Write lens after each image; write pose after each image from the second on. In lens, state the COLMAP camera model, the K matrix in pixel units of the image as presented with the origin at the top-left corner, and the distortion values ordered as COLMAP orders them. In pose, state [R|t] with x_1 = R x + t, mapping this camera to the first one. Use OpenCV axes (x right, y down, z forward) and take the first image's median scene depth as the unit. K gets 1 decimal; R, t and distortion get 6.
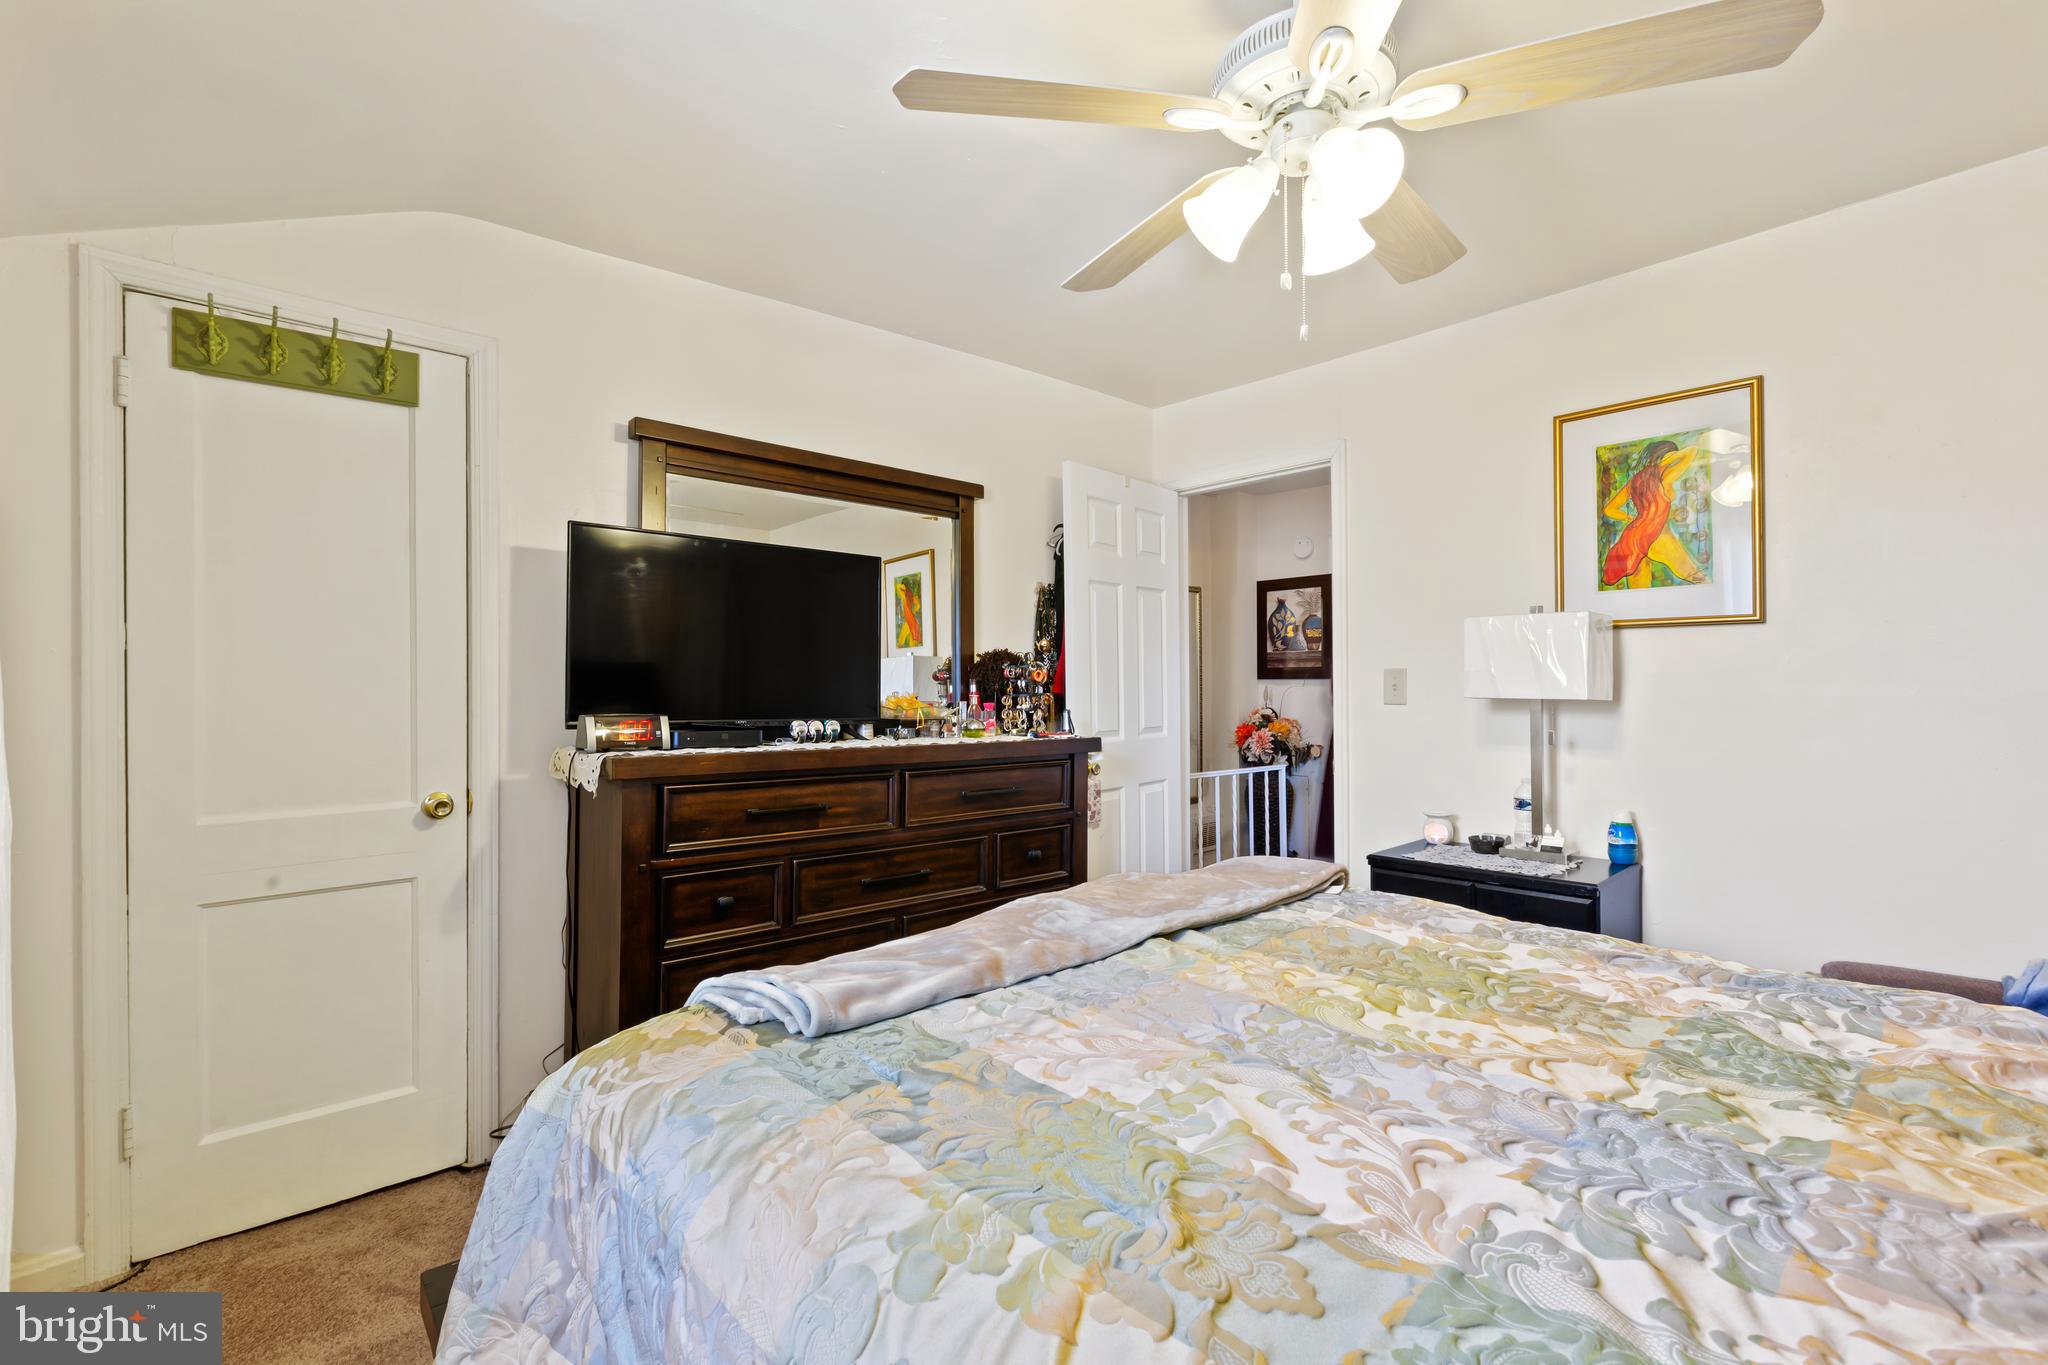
lens RADIAL K [[919.1, 0, 1020.2], [0, 919.1, 683.9], [0, 0, 1]] dist [0.004097, -0.000221]
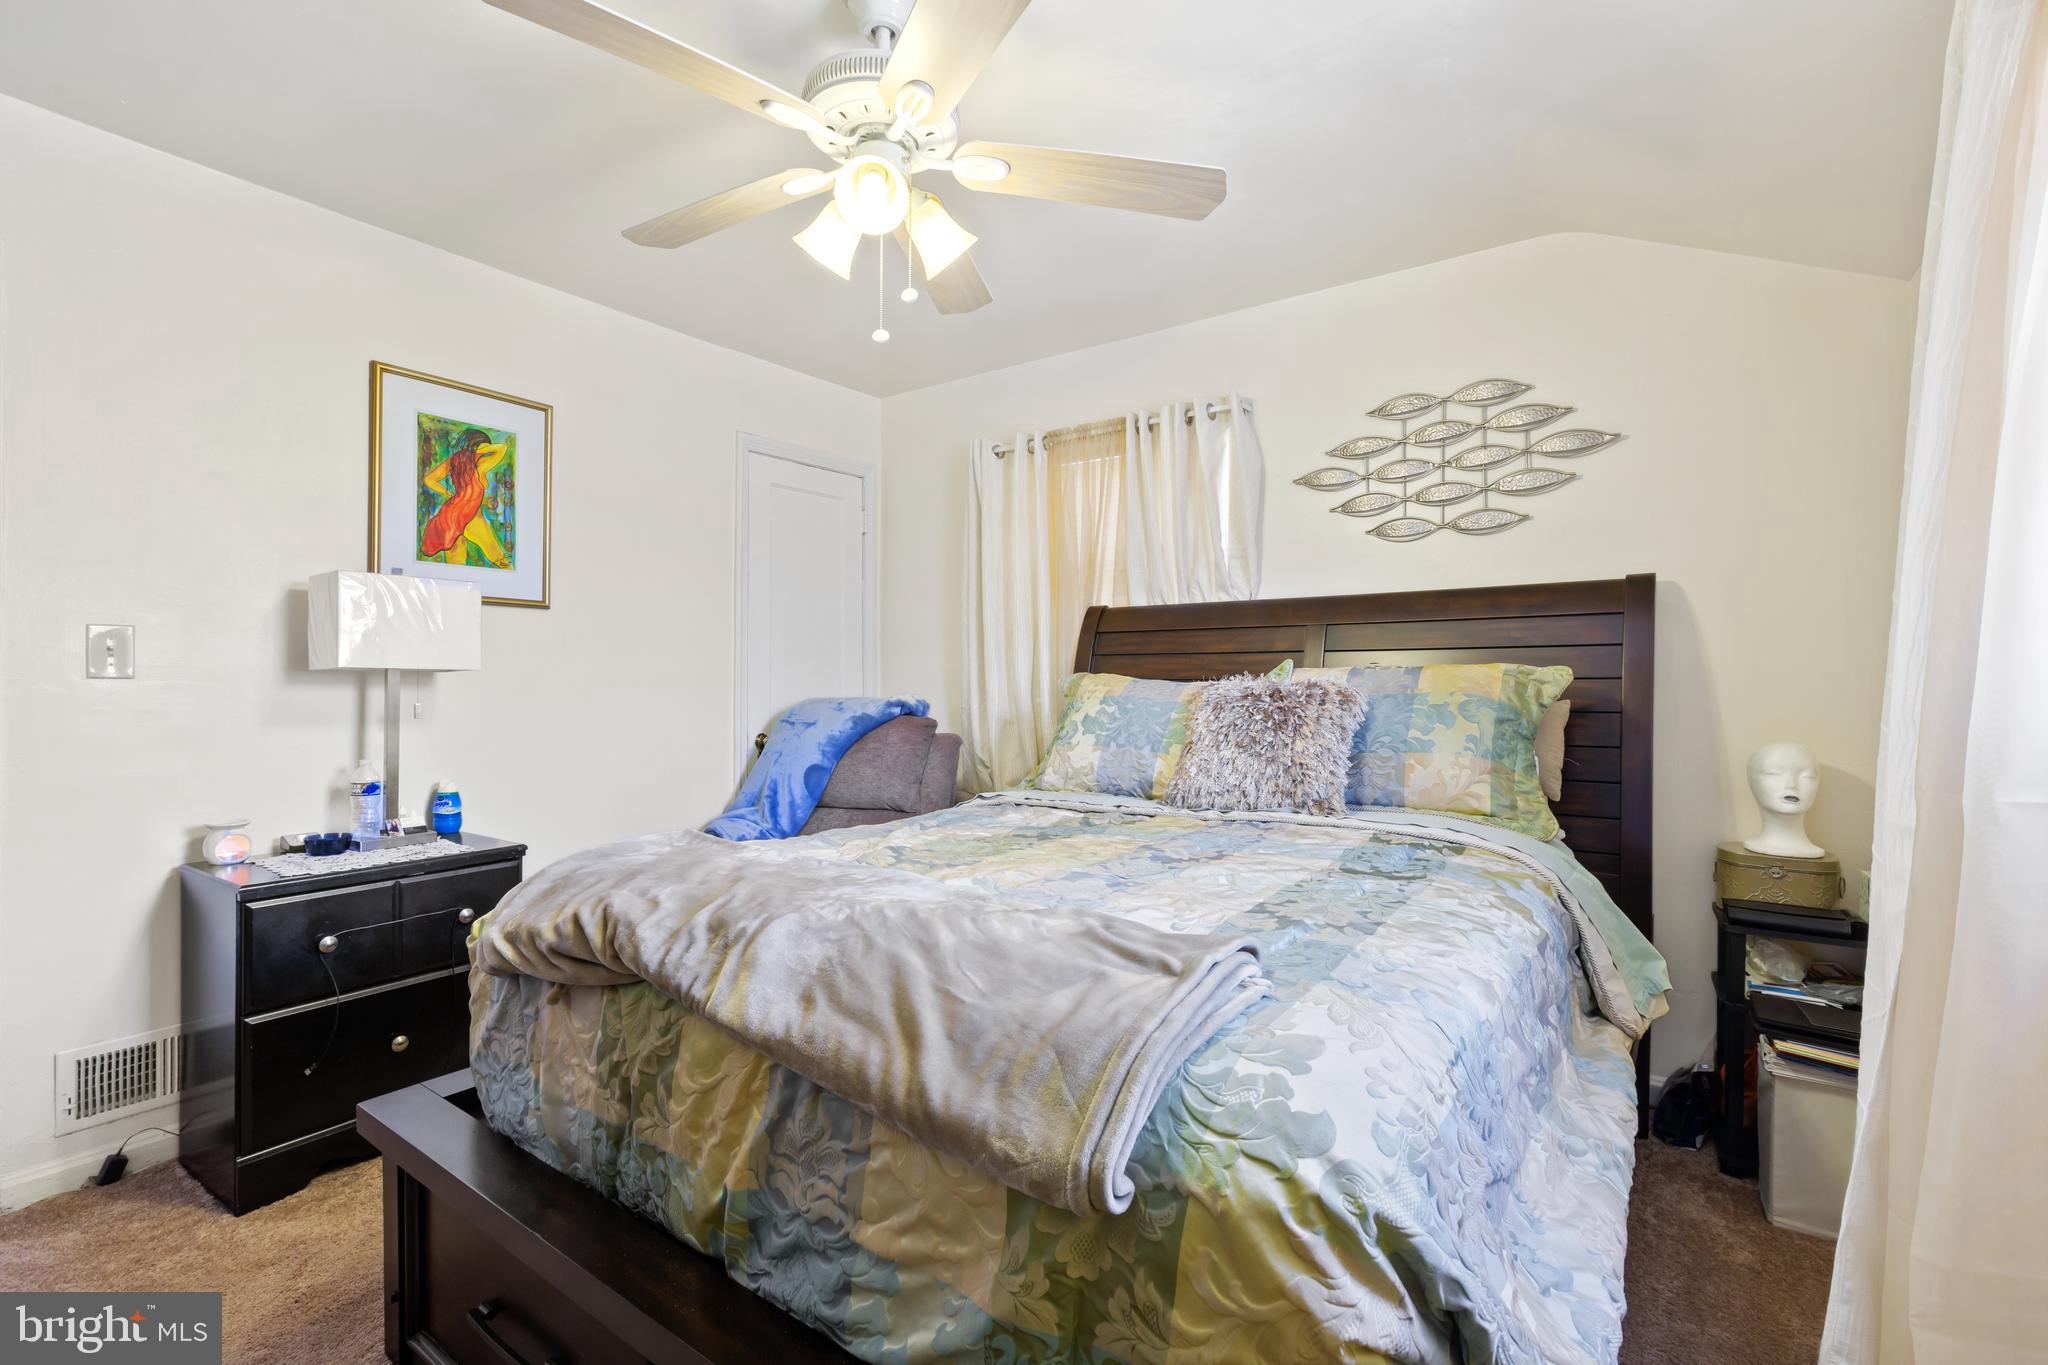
lens RADIAL K [[919.1, 0, 1017.5], [0, 919.1, 688.2], [0, 0, 1]] dist [0.004097, -0.000221]
pose [[-0.202051, -0.004019, 0.979367, -0.467371], [-0.008225, 0.999963, 0.002407, 0.027508], [-0.979341, -0.007569, -0.202076, 0.590128]]
